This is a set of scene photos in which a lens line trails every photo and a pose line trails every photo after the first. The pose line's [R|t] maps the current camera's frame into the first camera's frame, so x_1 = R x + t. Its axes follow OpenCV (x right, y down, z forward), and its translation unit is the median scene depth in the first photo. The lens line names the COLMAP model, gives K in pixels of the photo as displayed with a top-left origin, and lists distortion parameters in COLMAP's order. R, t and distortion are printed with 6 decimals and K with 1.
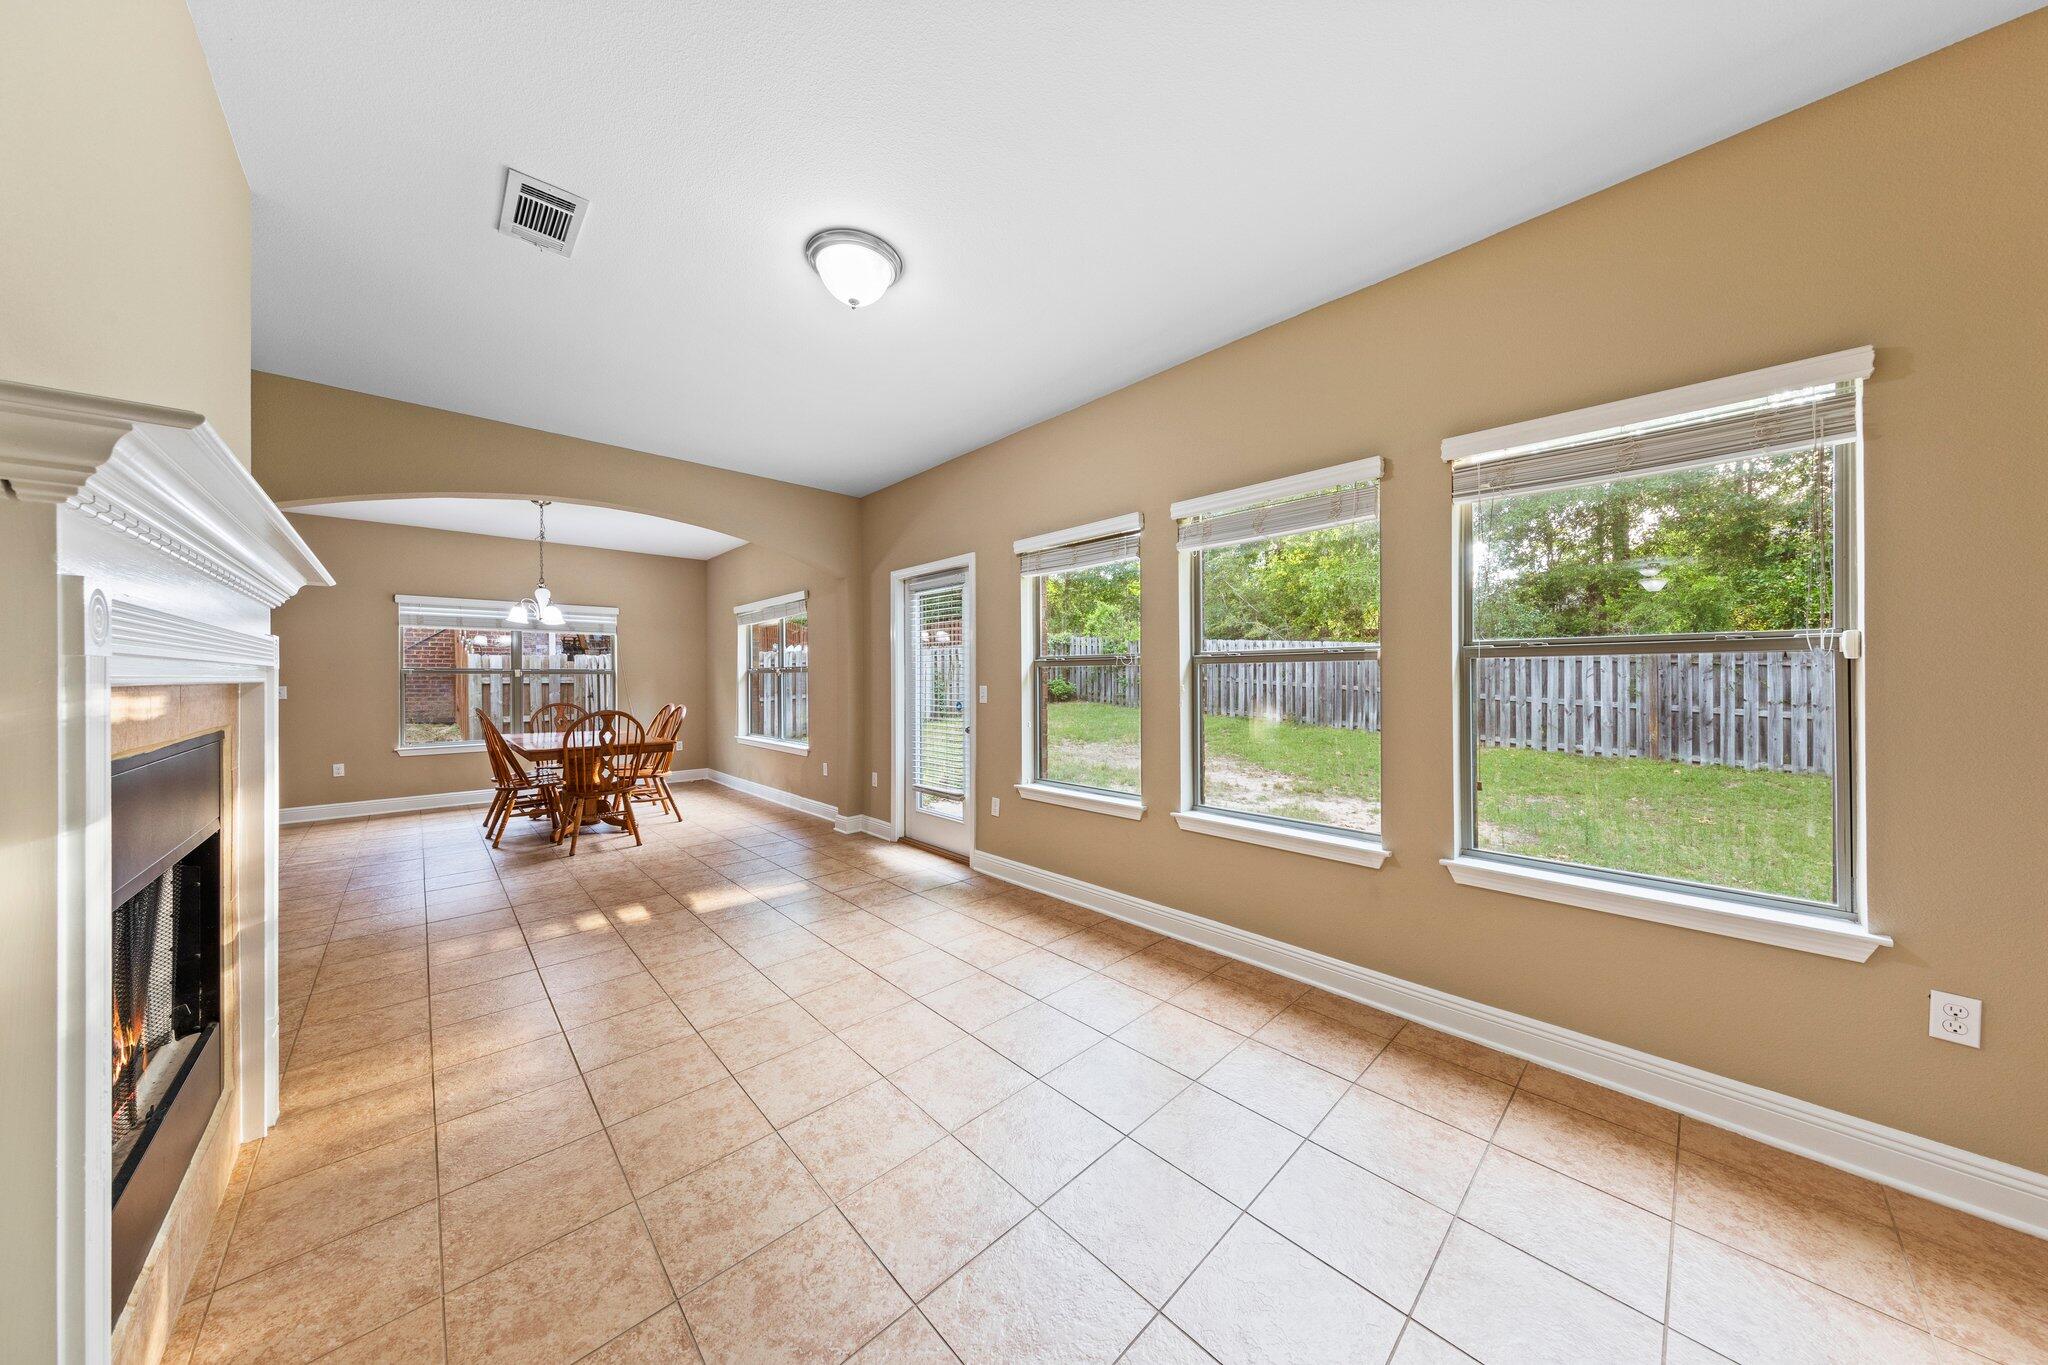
lens RADIAL K [[646.3, 0, 1018.8], [0, 646.3, 677.3], [0, 0, 1]] dist [0.004269, -0.000435]
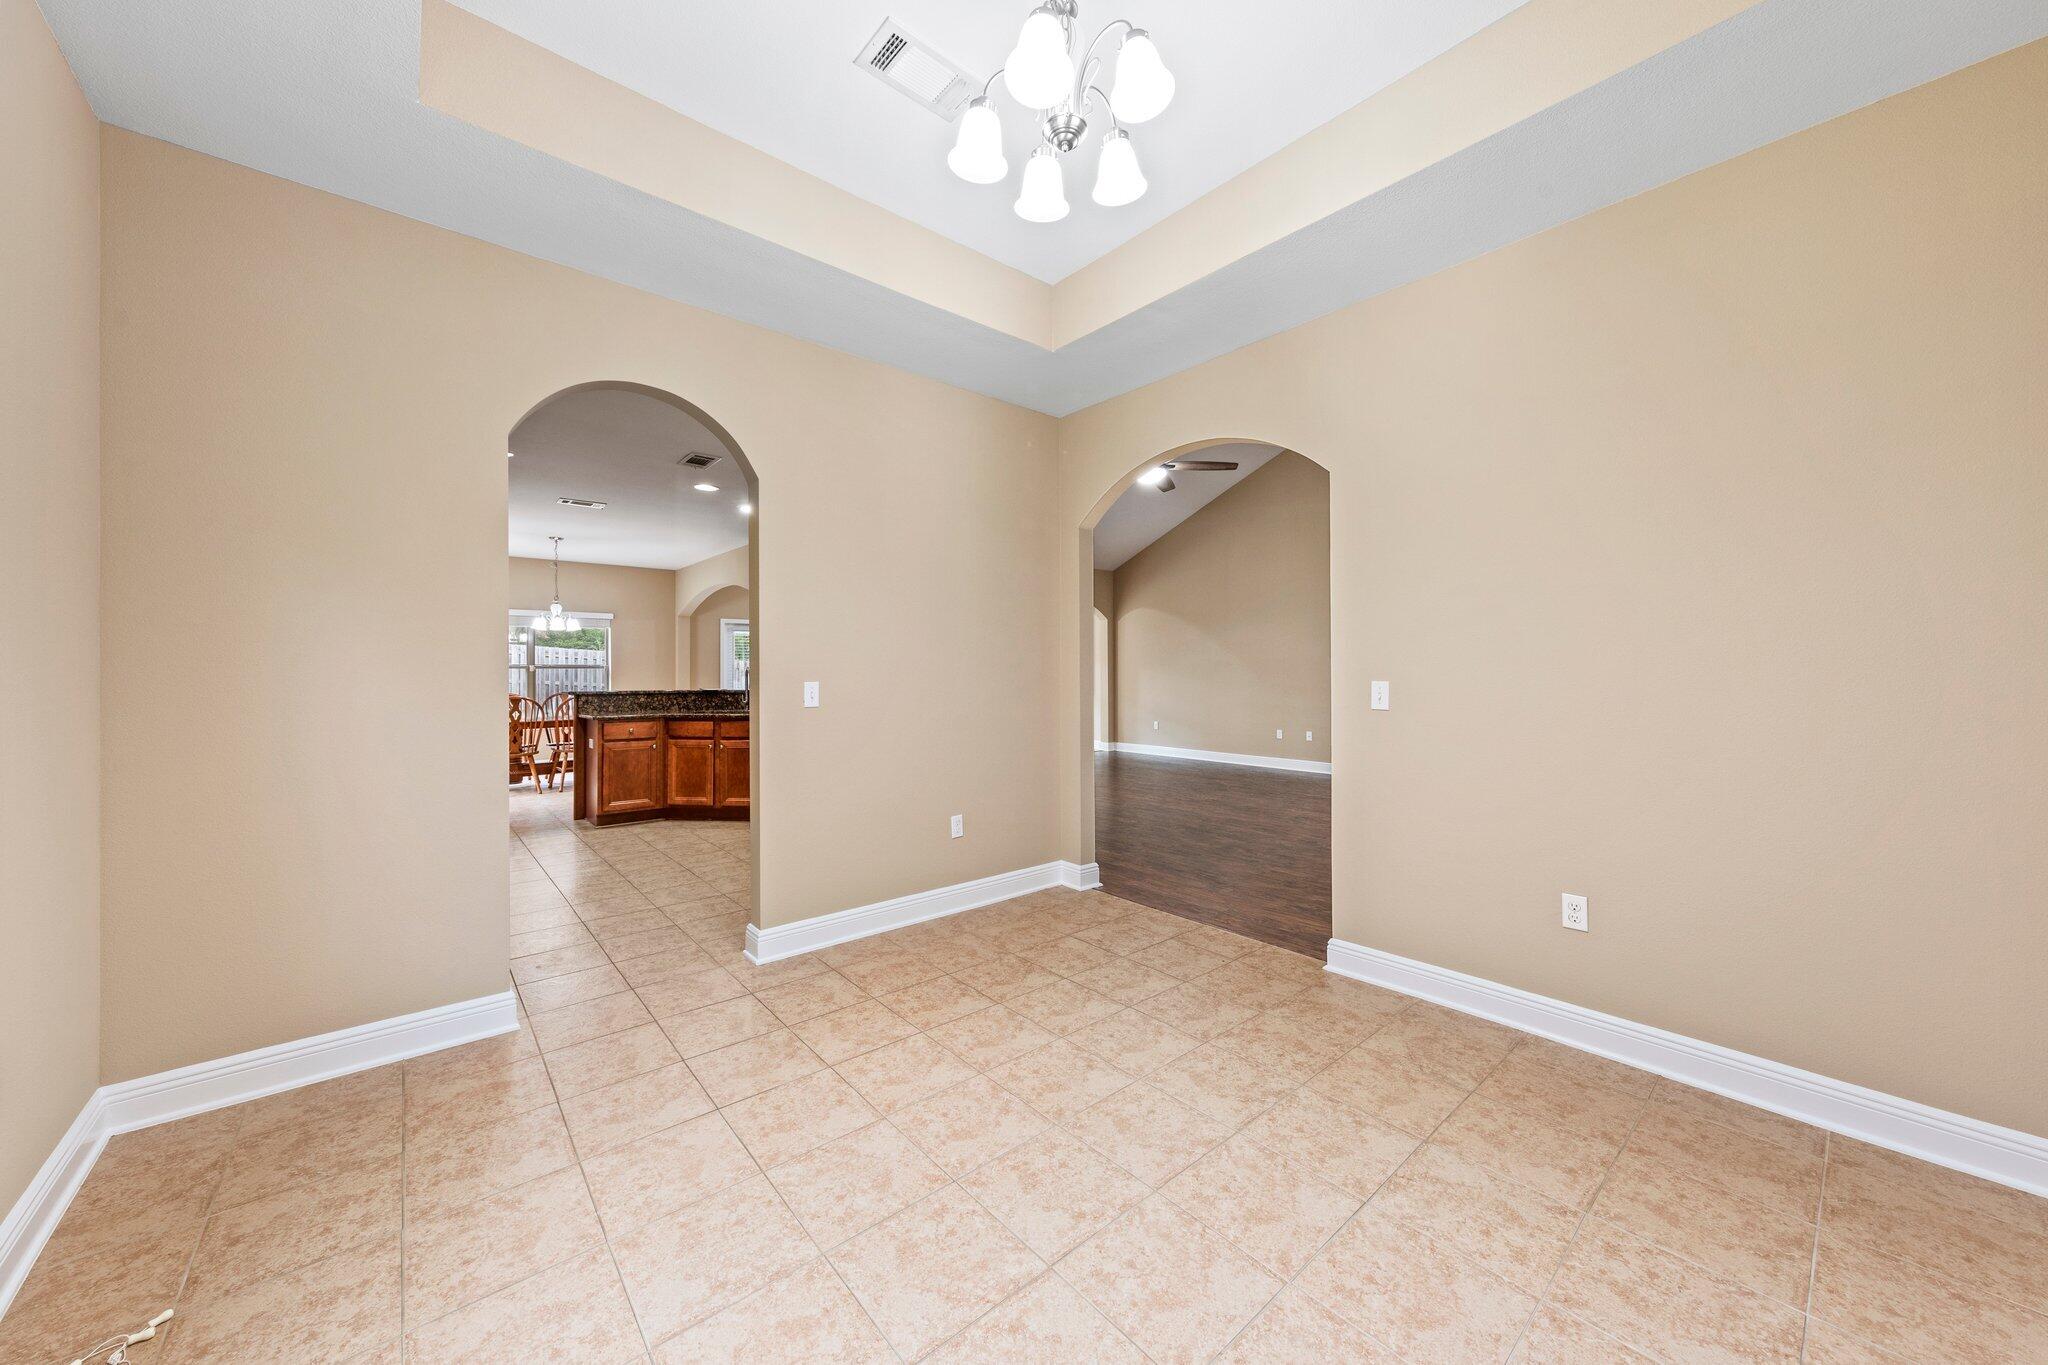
lens RADIAL K [[724.5, 0, 1030.0], [0, 724.5, 672.2], [0, 0, 1]] dist [0.003270, -0.000124]
pose [[0.036230, 0.005351, 0.999329, -2.379093], [0.001822, 0.999984, -0.005420, 0.012417], [-0.999342, 0.002017, 0.036220, -0.020453]]
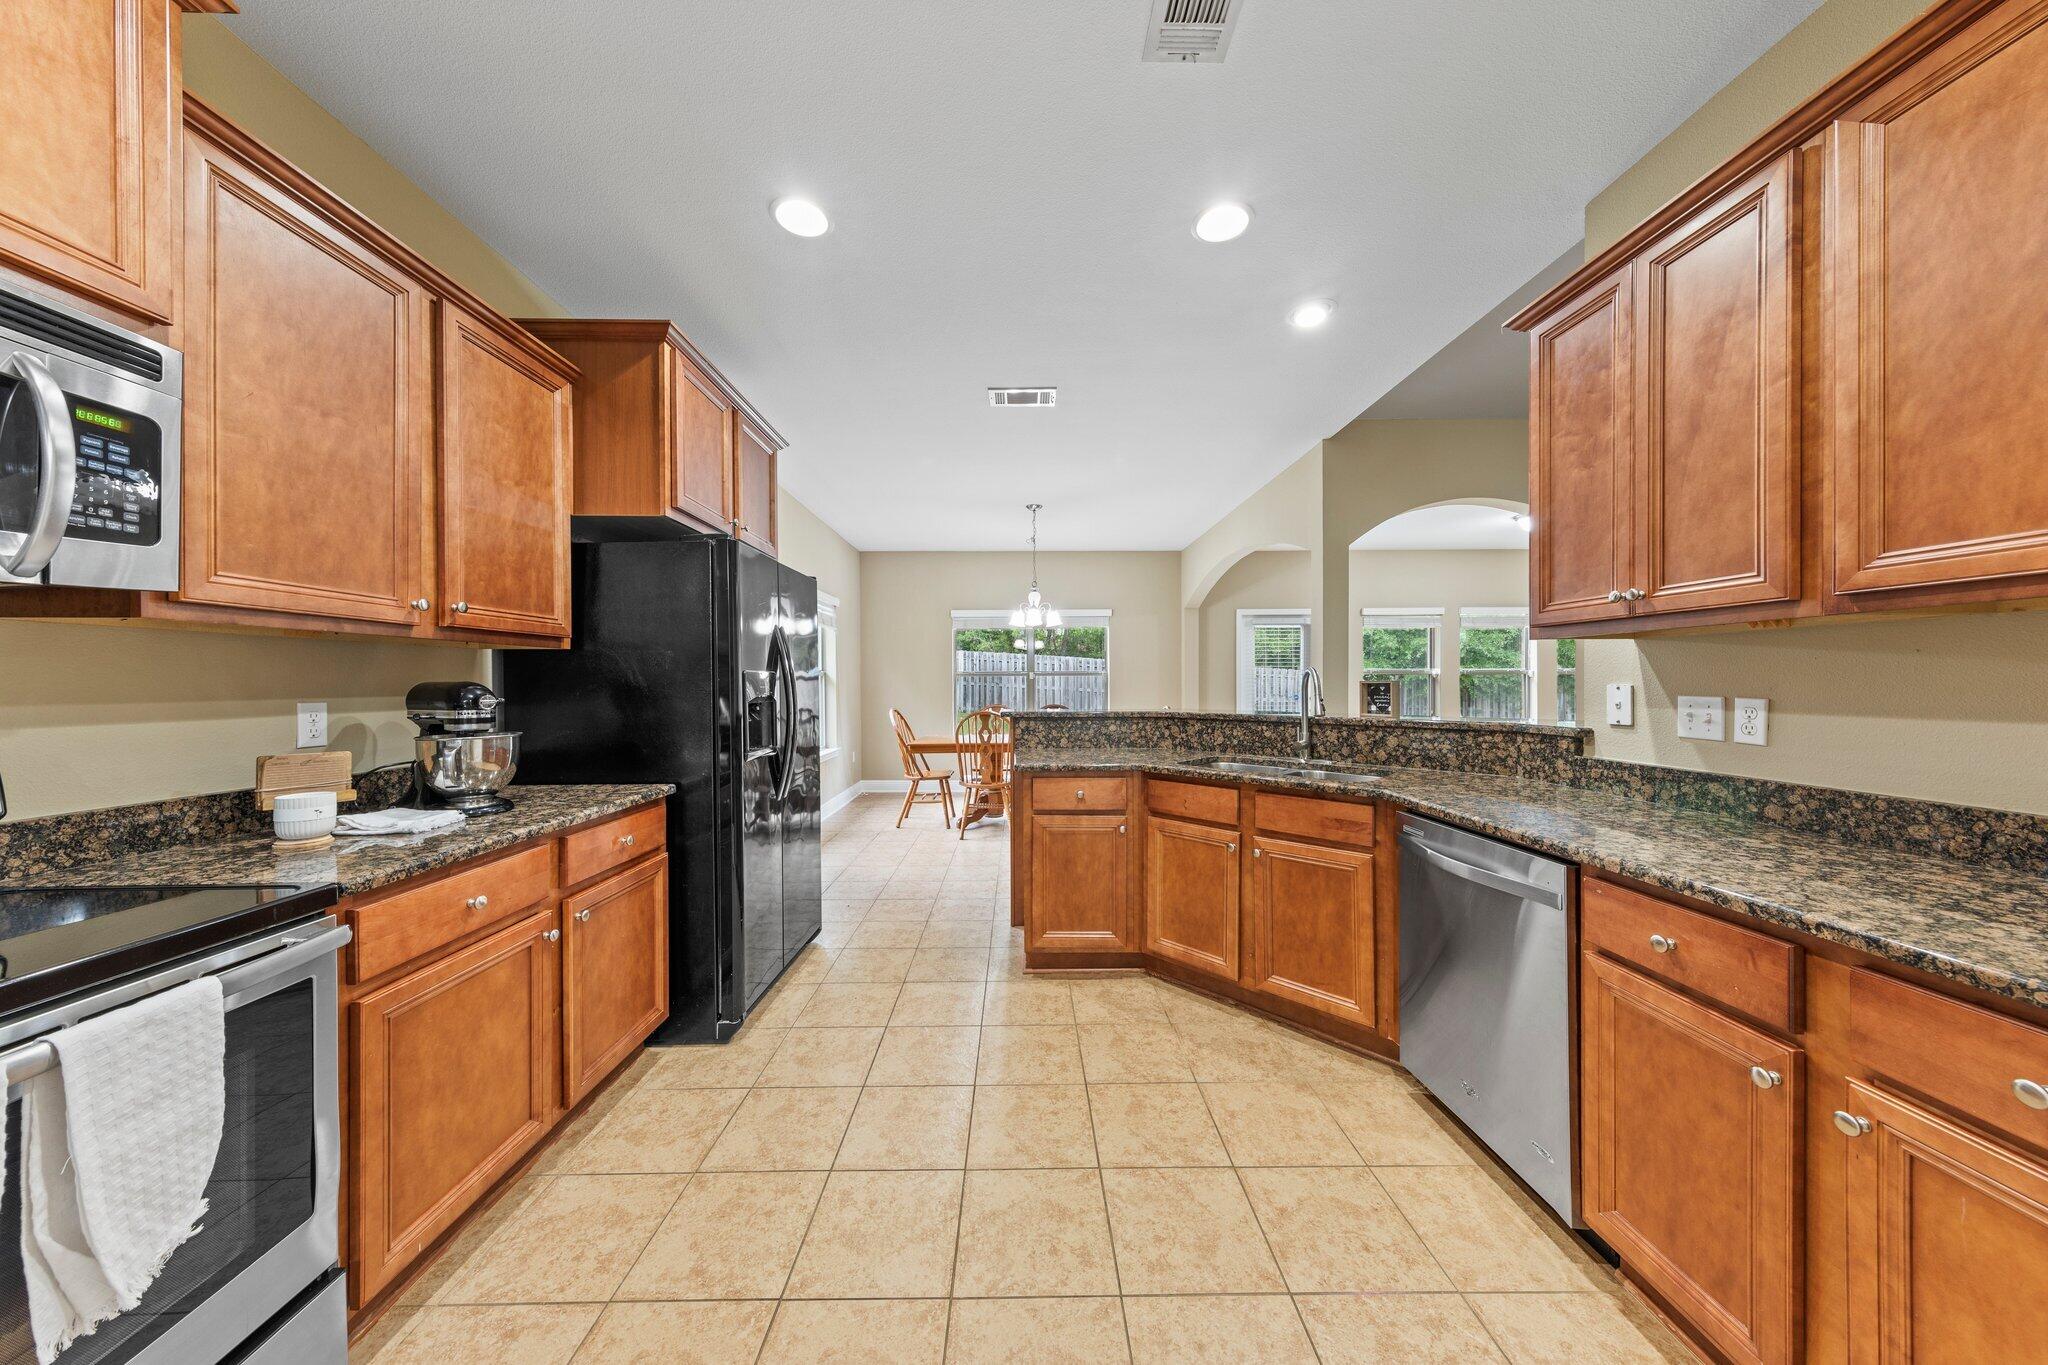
lens RADIAL K [[645.2, 0, 1030.1], [0, 645.2, 688.3], [0, 0, 1]] dist [-0.000003, -0.000236]
pose [[0.672602, -0.004628, 0.739990, -1.627923], [-0.000283, 0.999979, 0.006512, 0.009202], [-0.740005, -0.004589, 0.672586, 0.353329]]
